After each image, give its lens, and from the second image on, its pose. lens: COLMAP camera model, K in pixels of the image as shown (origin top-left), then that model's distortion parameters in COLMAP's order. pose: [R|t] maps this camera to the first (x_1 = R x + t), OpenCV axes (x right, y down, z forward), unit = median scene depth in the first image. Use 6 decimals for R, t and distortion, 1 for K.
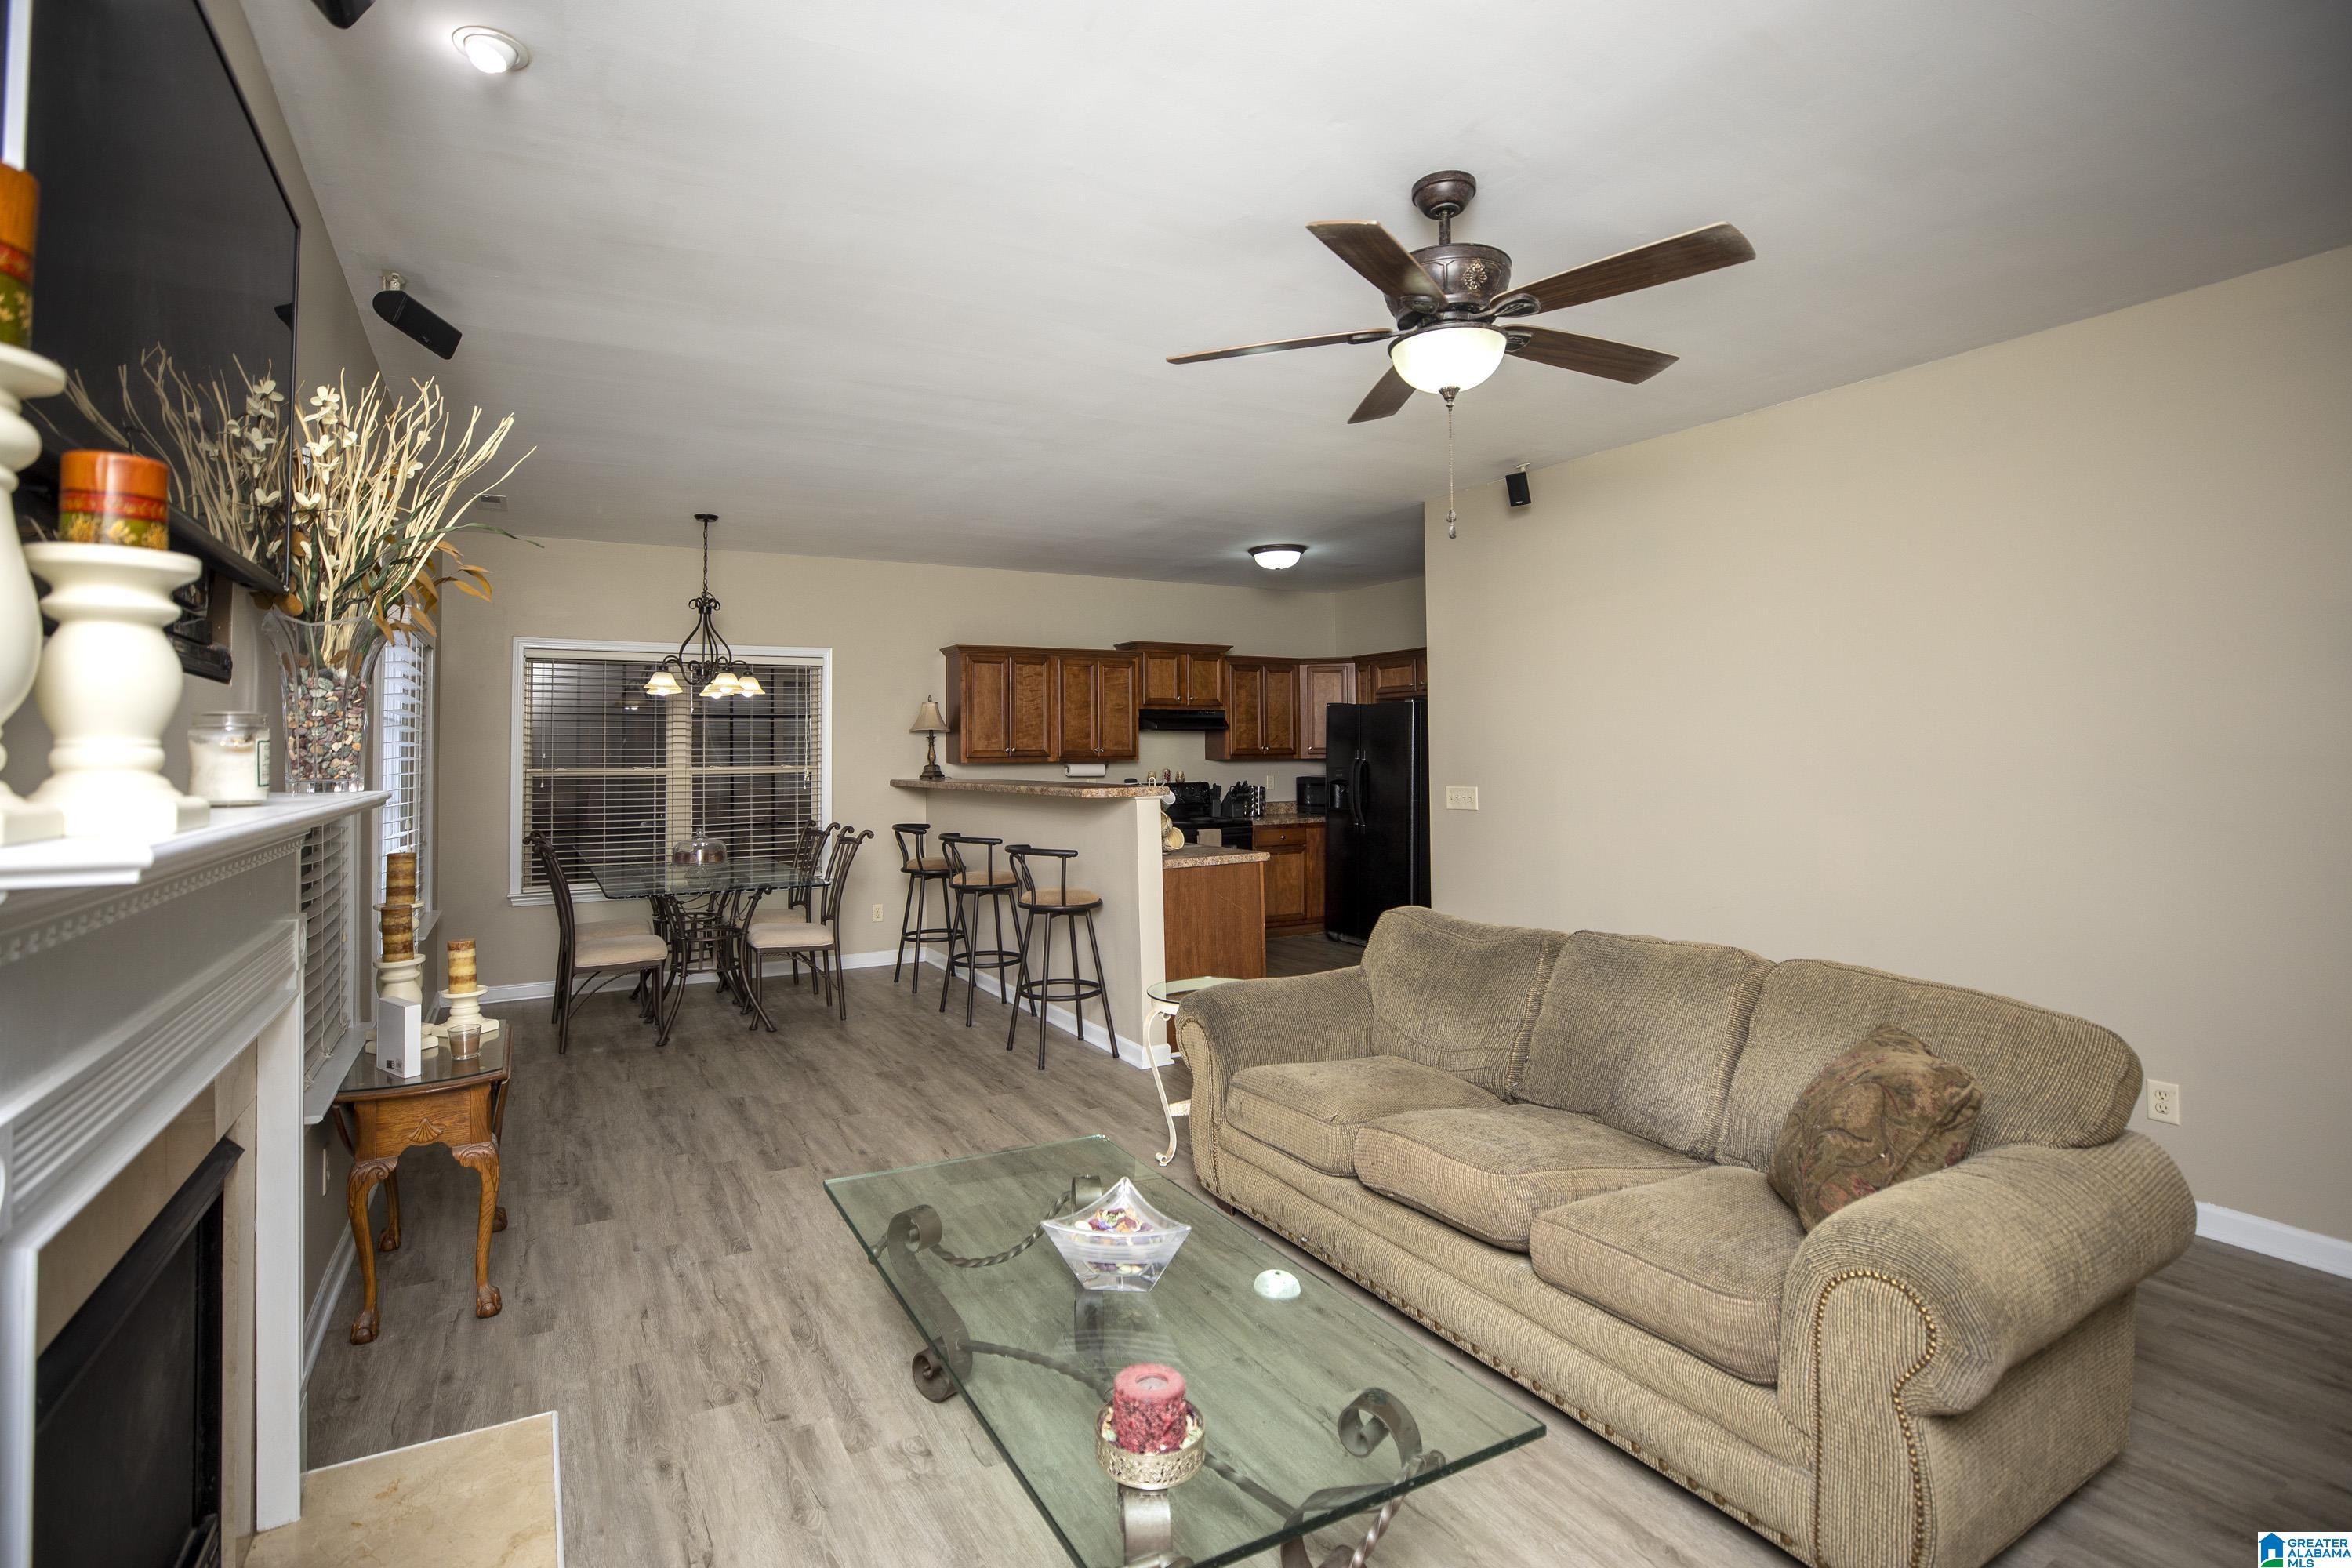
lens RADIAL K [[1091.6, 0, 1133.6], [0, 1091.6, 722.6], [0, 0, 1]] dist [-0.030595, 0.006286]
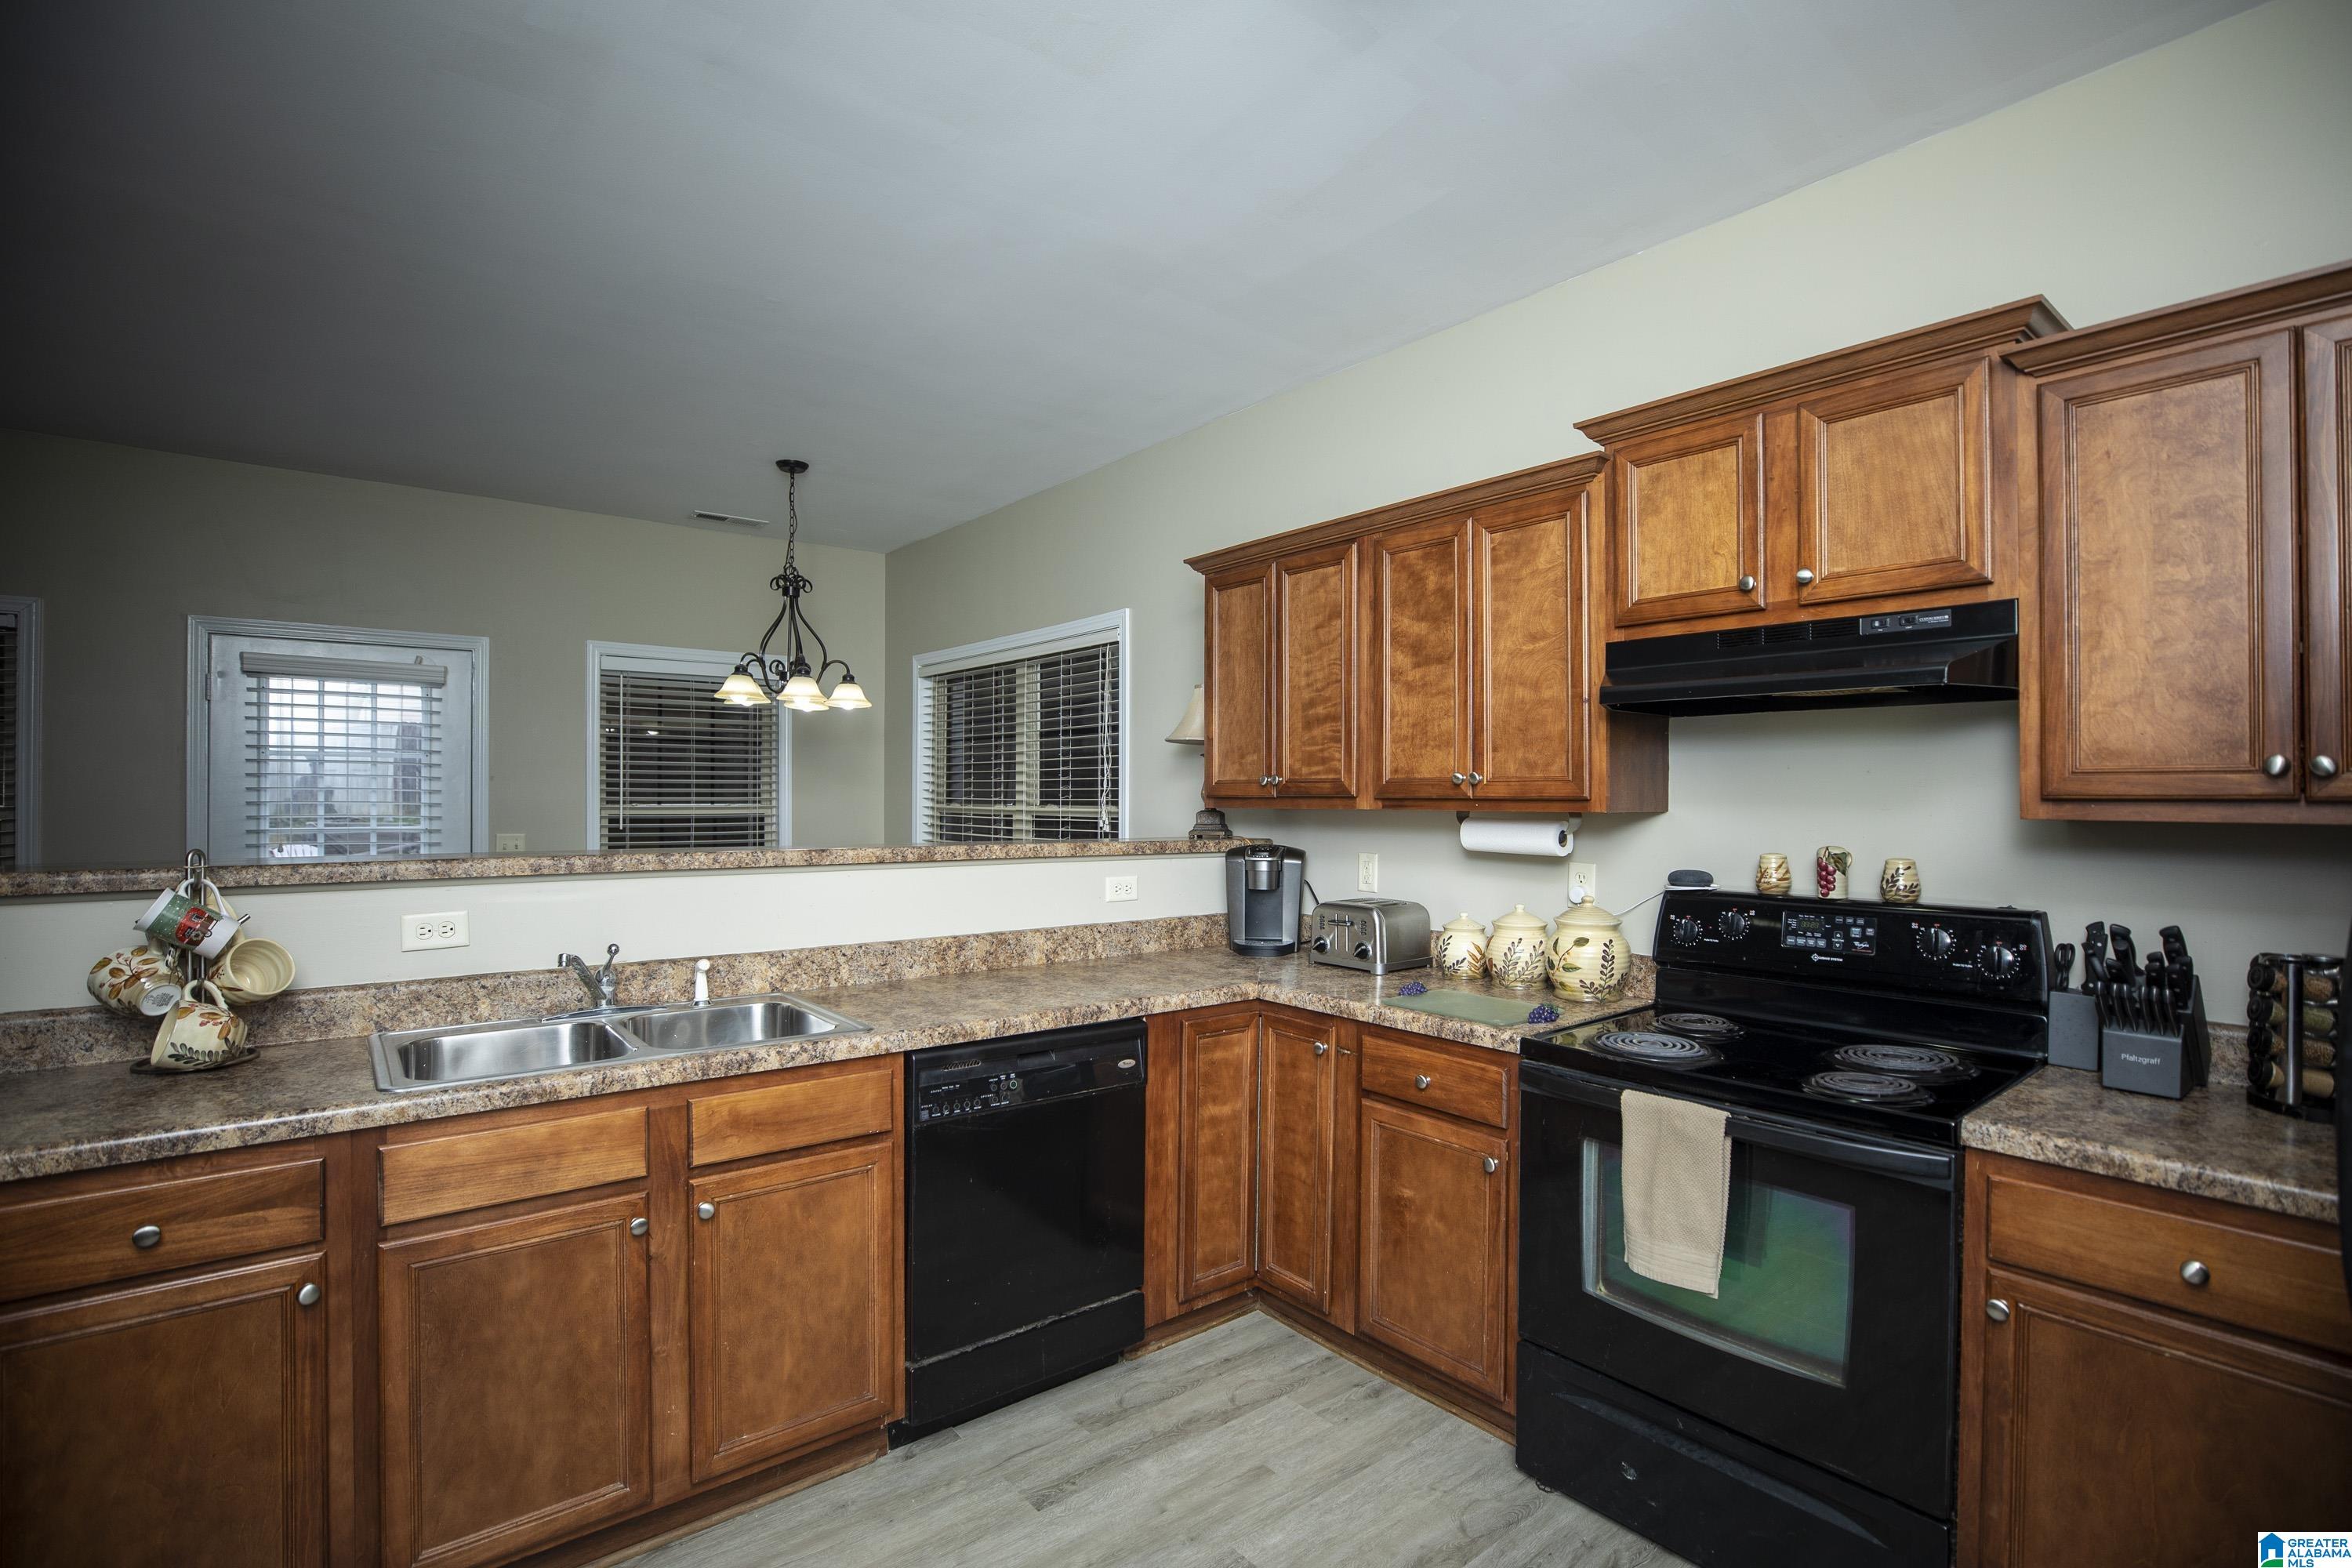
lens RADIAL K [[1091.6, 0, 1153.5], [0, 1091.6, 787.2], [0, 0, 1]] dist [-0.030595, 0.006286]
pose [[0.182269, -0.000417, -0.983249, 0.298083], [0.023365, 0.999719, 0.003907, 0.024980], [0.982971, -0.023686, 0.182227, 0.878434]]
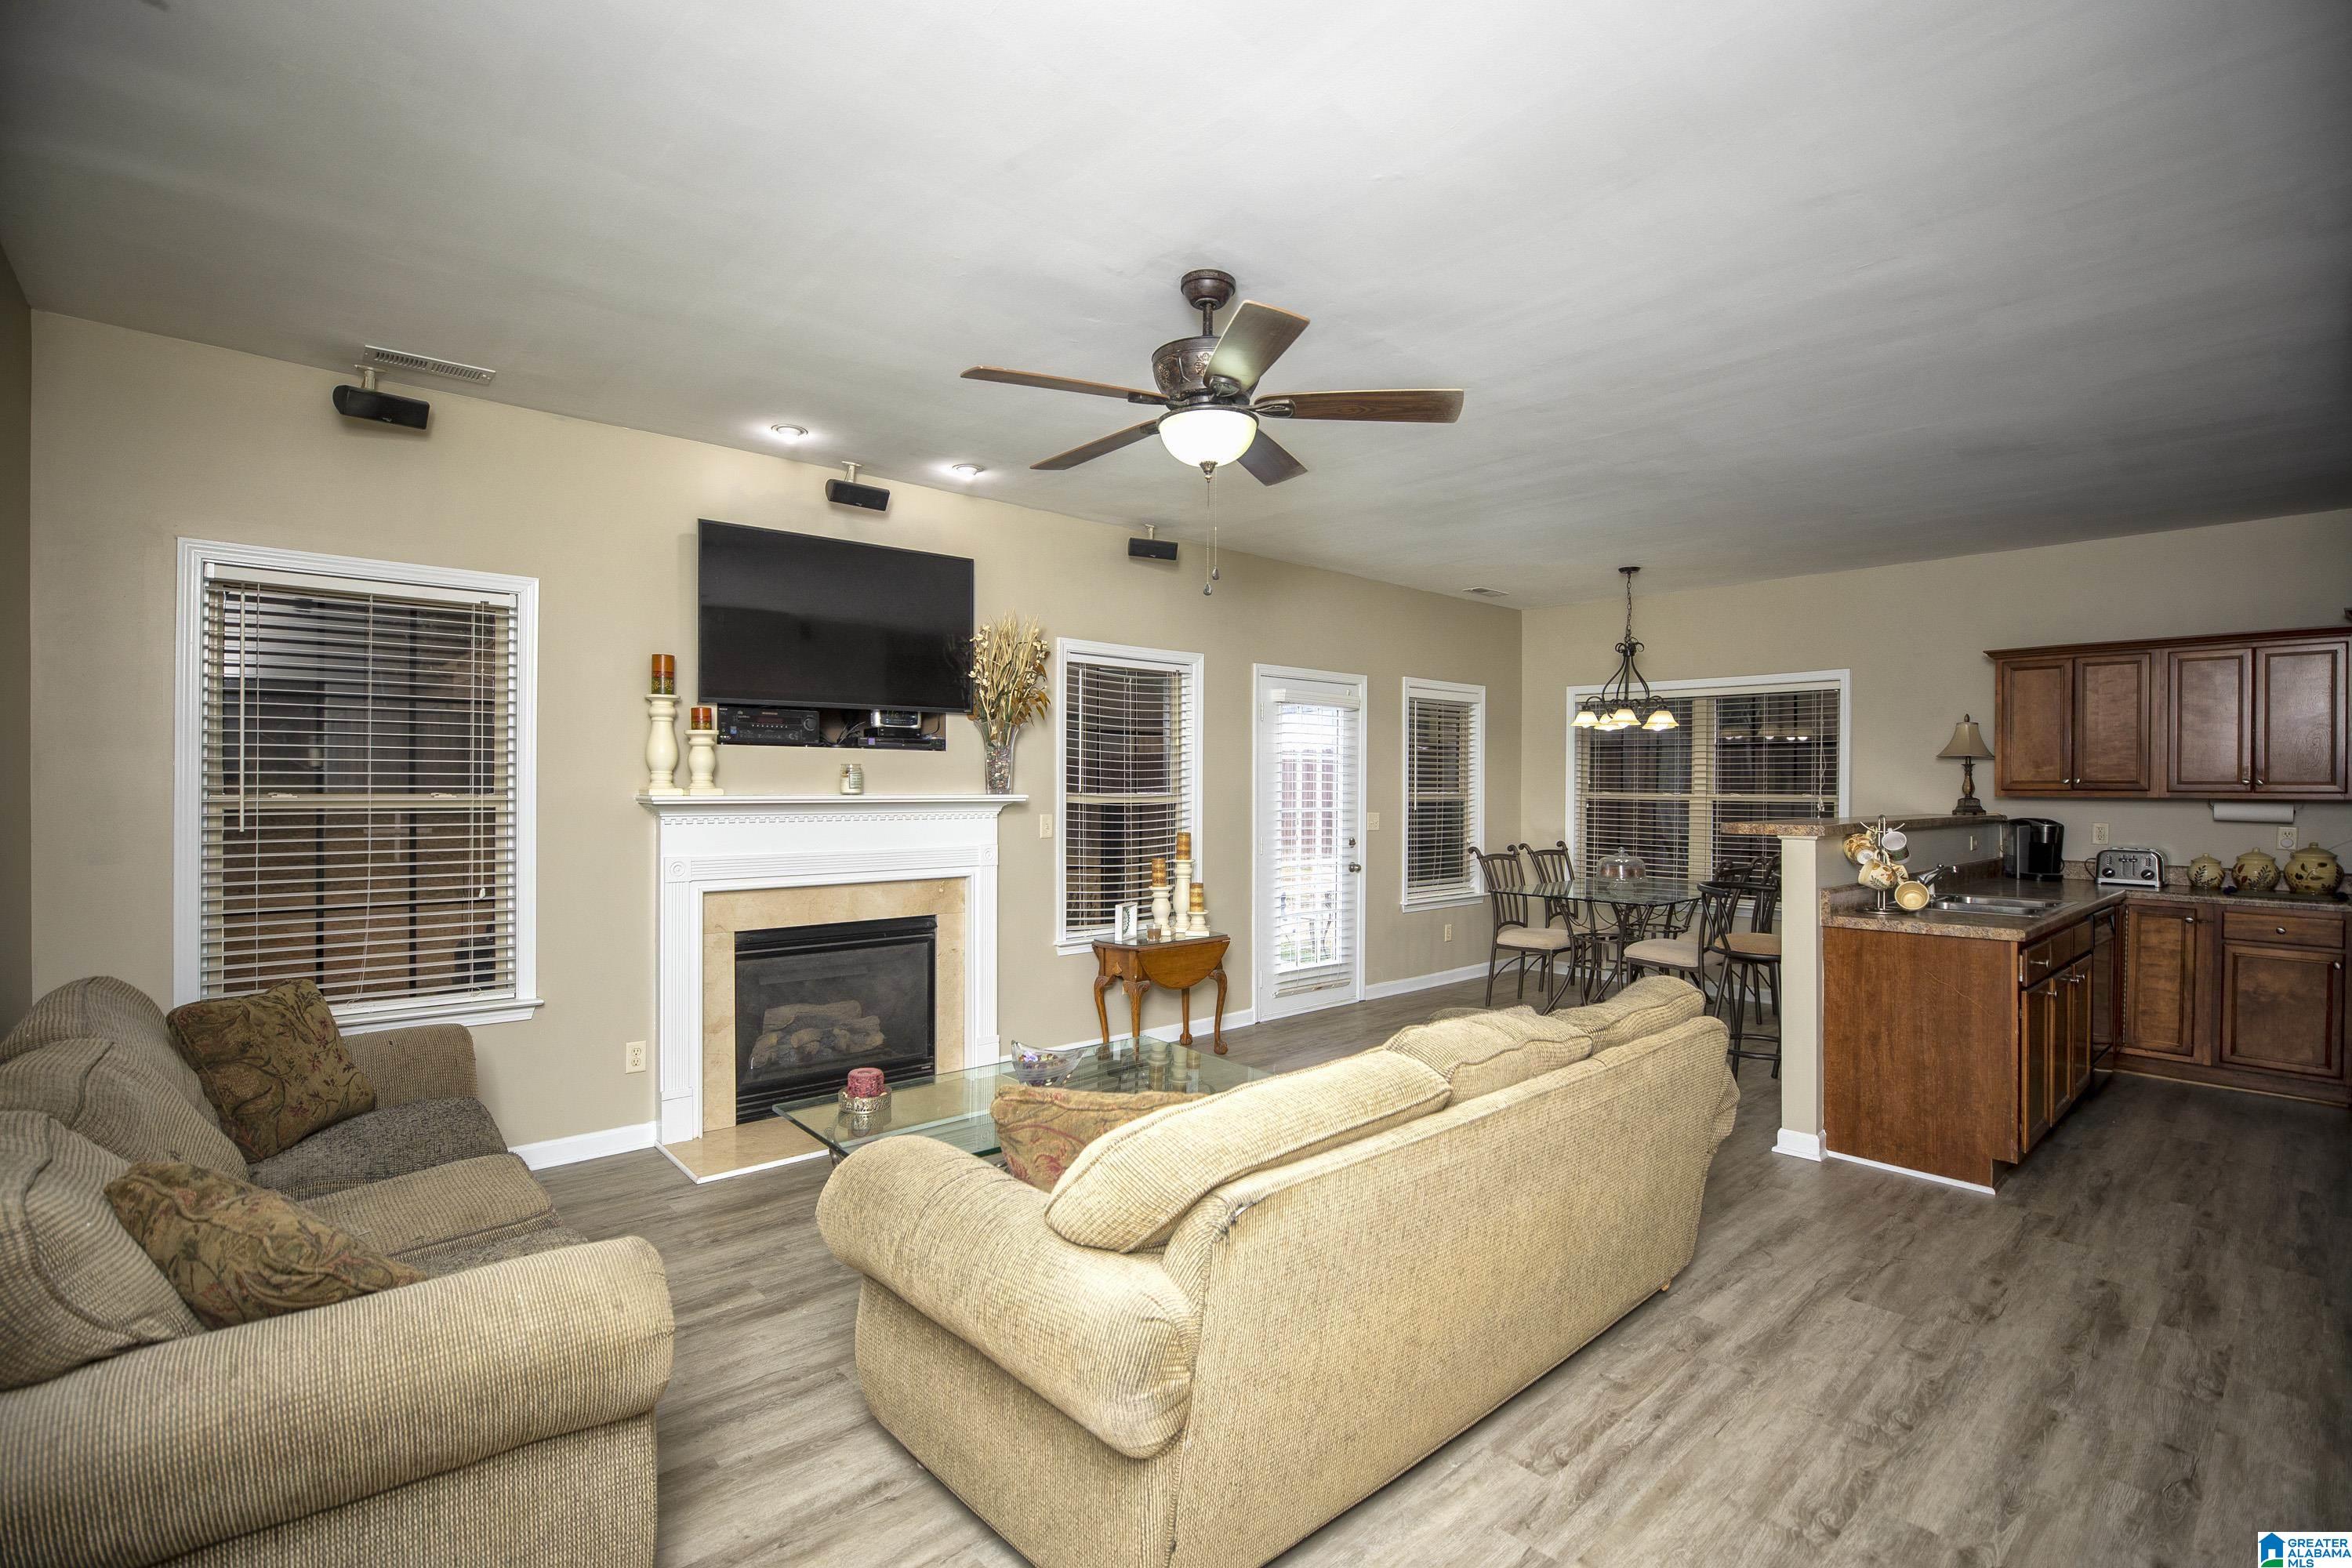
lens RADIAL K [[1091.6, 0, 1171.9], [0, 1091.6, 786.5], [0, 0, 1]] dist [-0.030595, 0.006286]
pose [[0.230693, 0.010129, -0.972974, 0.462201], [0.019147, 0.999705, 0.014947, 0.006145], [0.972838, -0.022078, 0.230431, 0.226389]]
